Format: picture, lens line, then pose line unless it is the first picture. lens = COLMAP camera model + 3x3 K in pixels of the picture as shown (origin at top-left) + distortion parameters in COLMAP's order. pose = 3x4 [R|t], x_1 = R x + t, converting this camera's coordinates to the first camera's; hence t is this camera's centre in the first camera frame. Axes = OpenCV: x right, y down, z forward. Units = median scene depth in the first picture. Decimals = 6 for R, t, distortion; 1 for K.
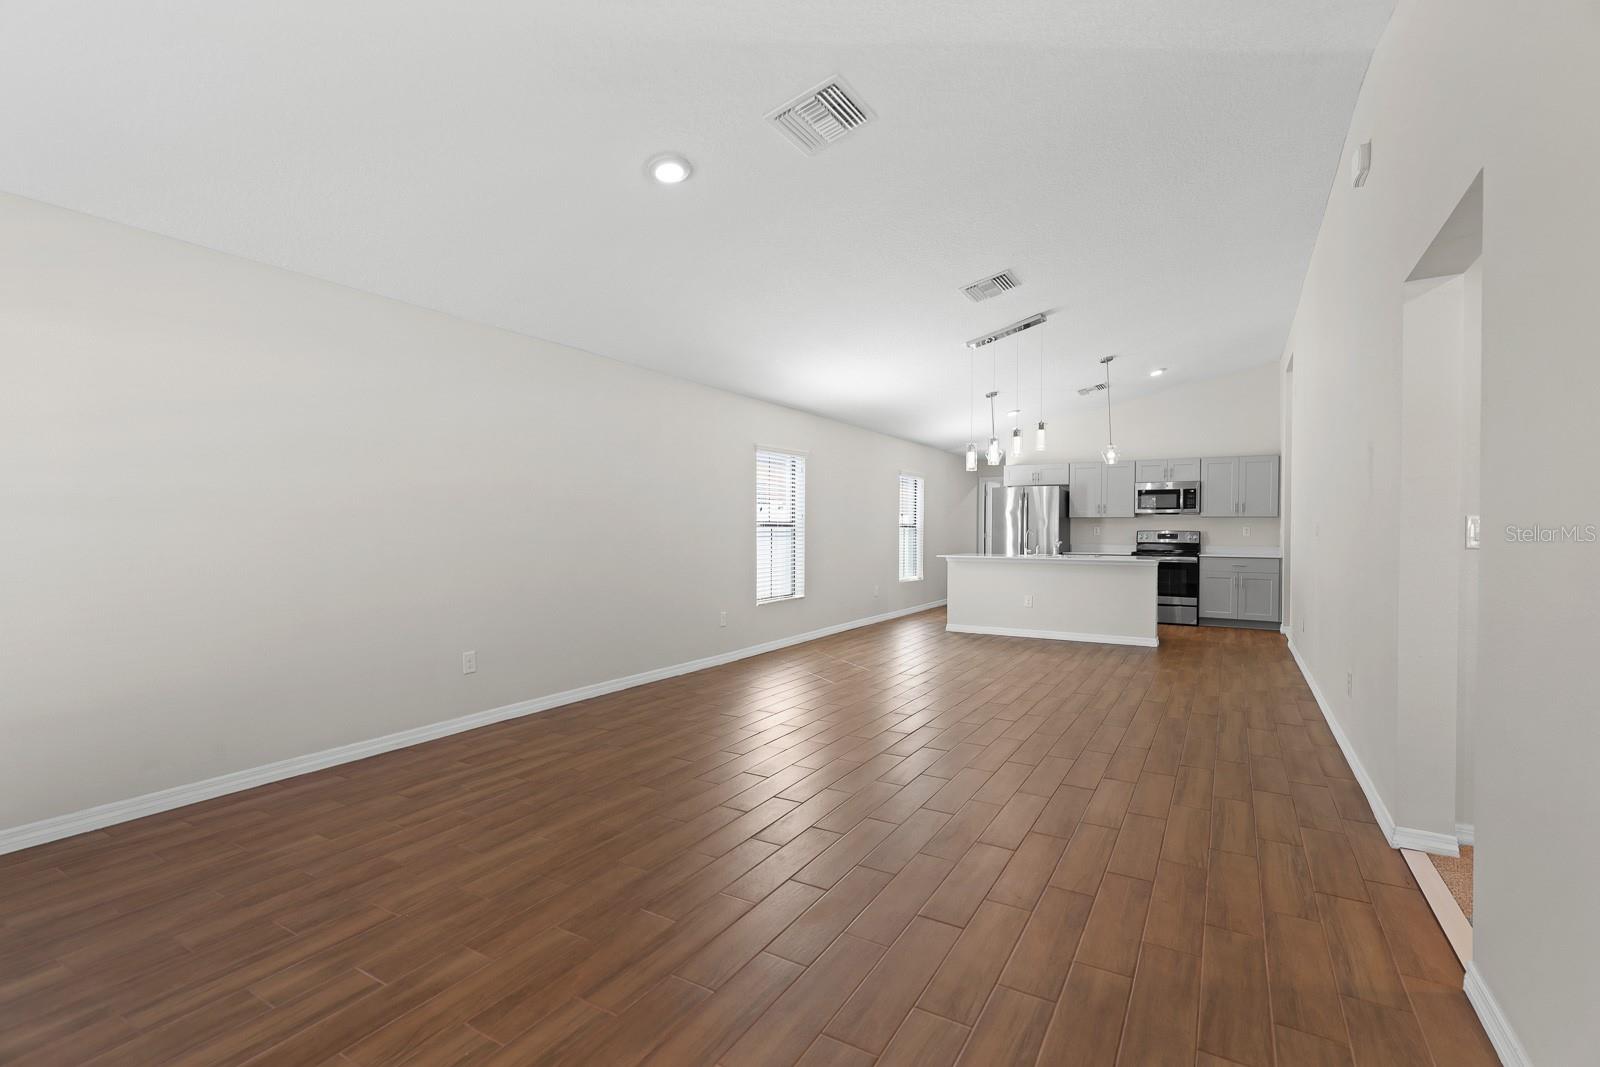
lens RADIAL K [[720.8, 0, 807.5], [0, 720.8, 534.5], [0, 0, 1]] dist [0.011581, 0.000359]
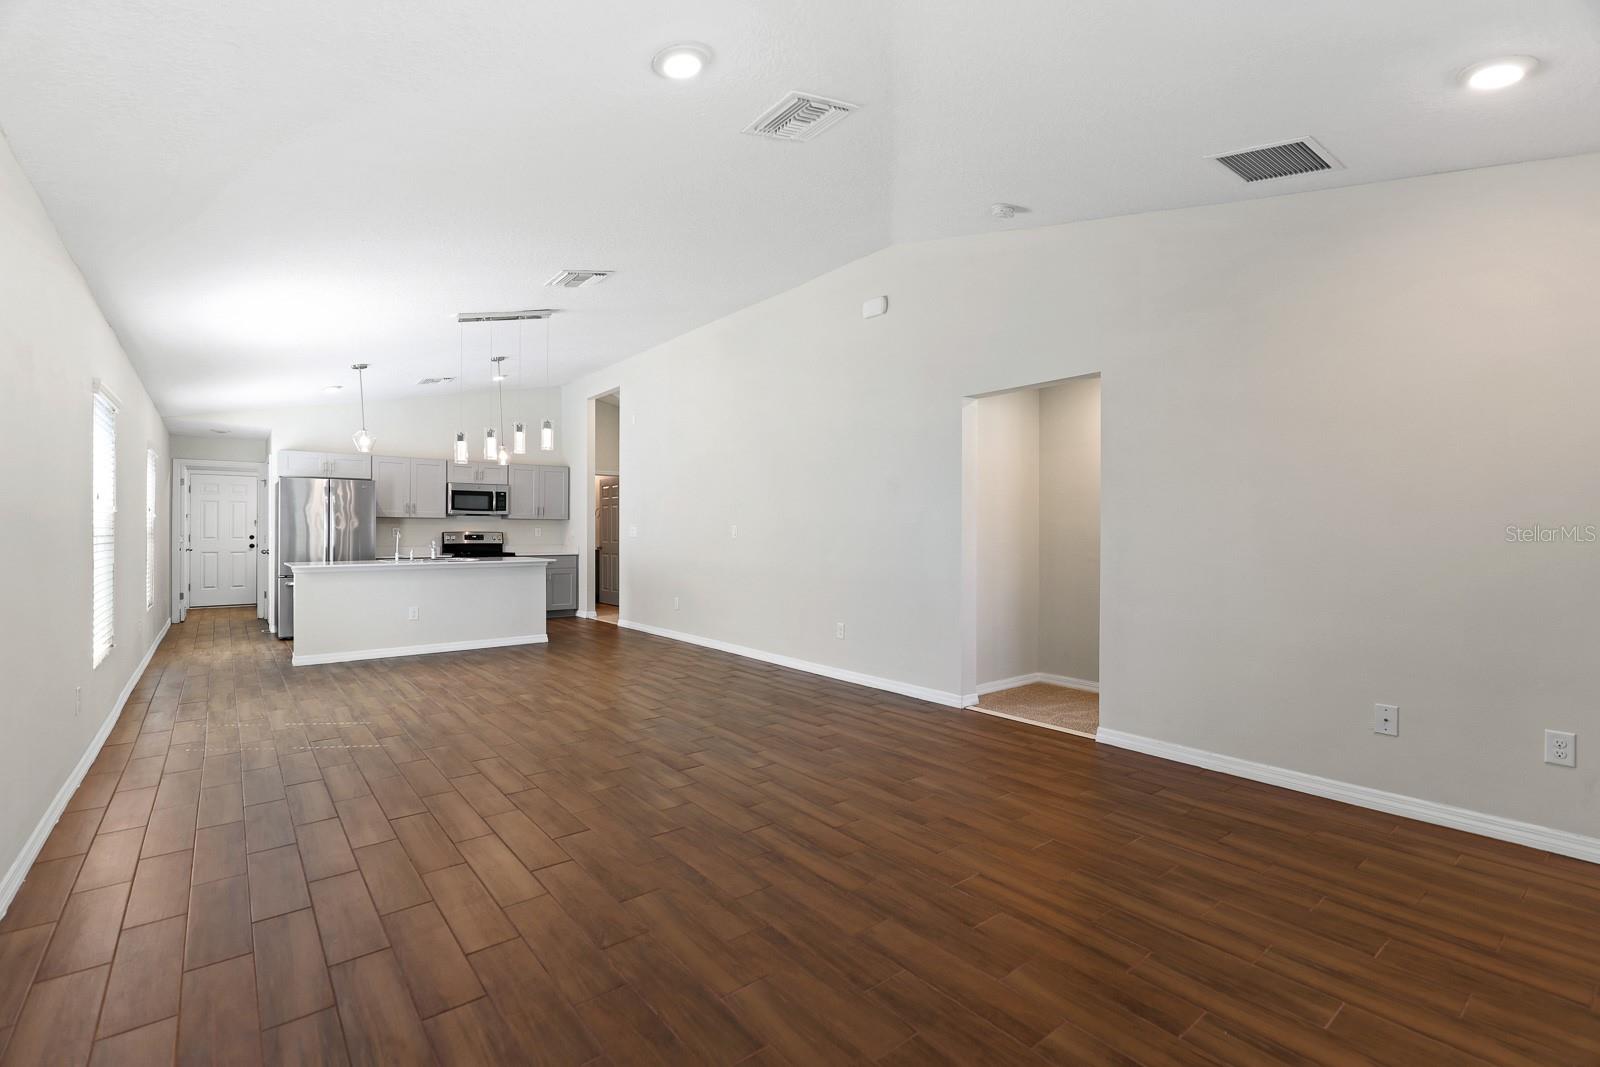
lens RADIAL K [[720.8, 0, 807.5], [0, 720.8, 534.5], [0, 0, 1]] dist [0.011581, 0.000359]
pose [[0.359465, -0.007311, 0.933130, -0.296982], [0.006622, 0.999964, 0.005284, -0.003974], [-0.933135, 0.004280, 0.359501, 0.210305]]
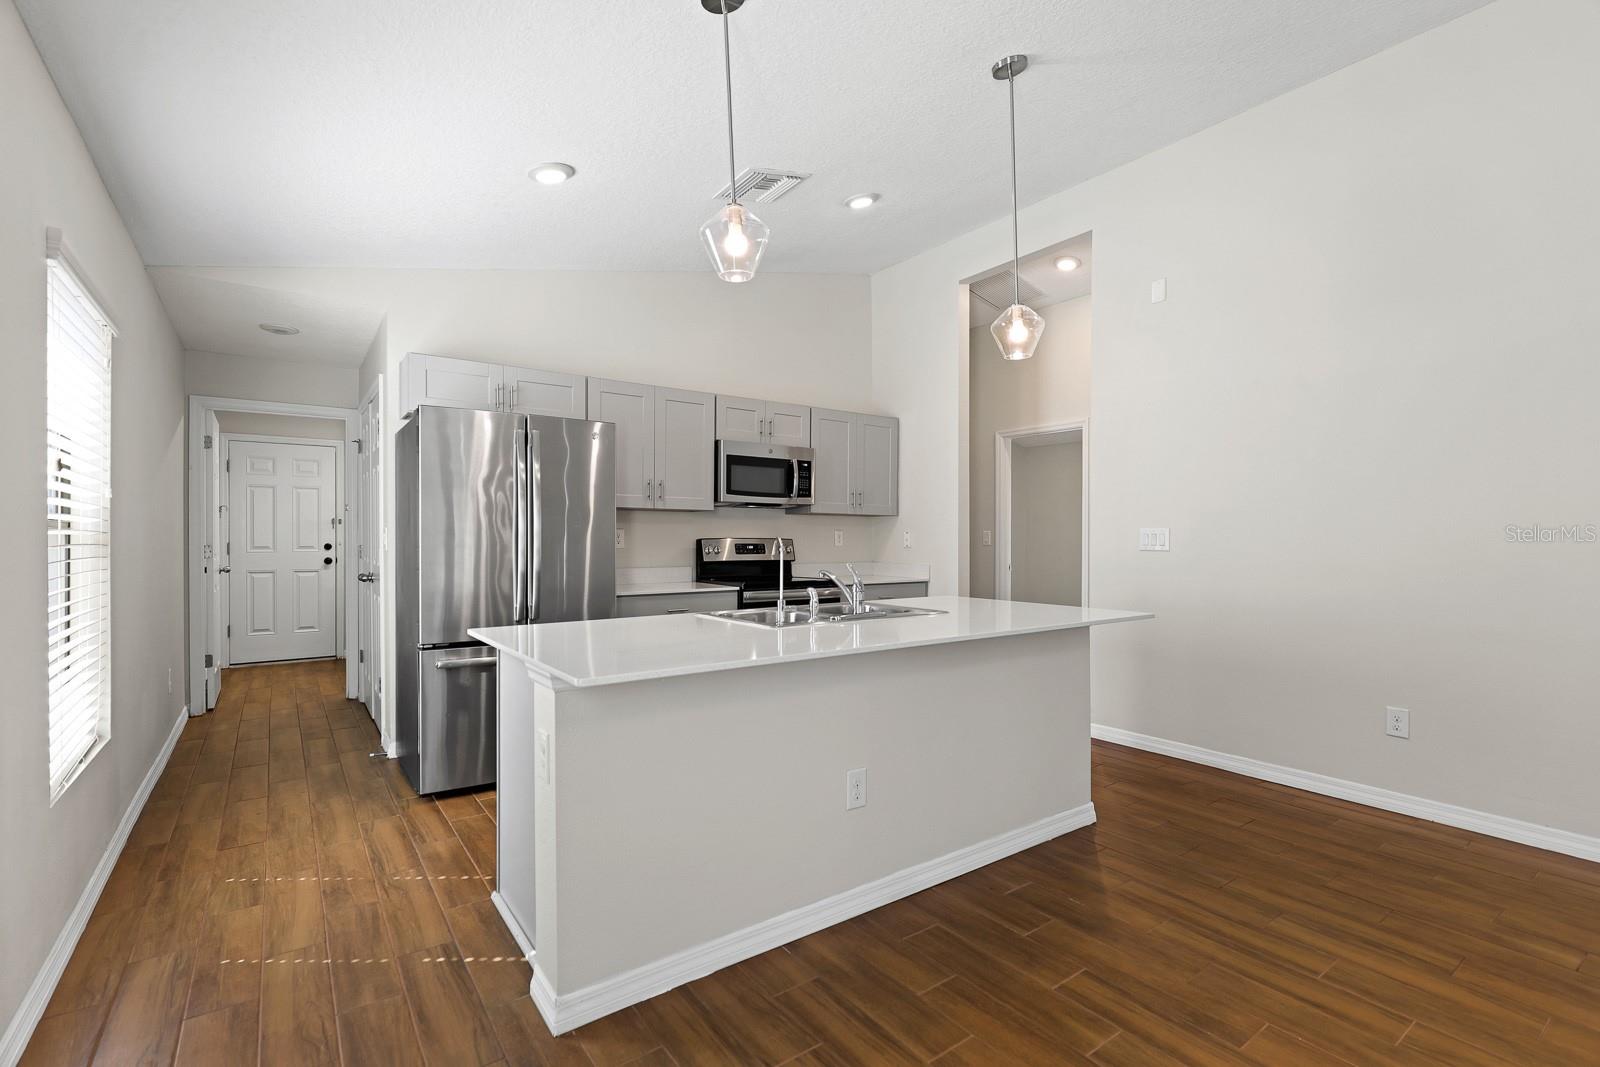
lens RADIAL K [[726.4, 0, 827.1], [0, 726.4, 545.2], [0, 0, 1]] dist [0.000574, 0.000105]
pose [[0.387996, -0.013943, 0.921556, 0.033883], [0.006794, 0.999902, 0.012268, -0.006467], [-0.921636, 0.001501, 0.388052, 0.787266]]
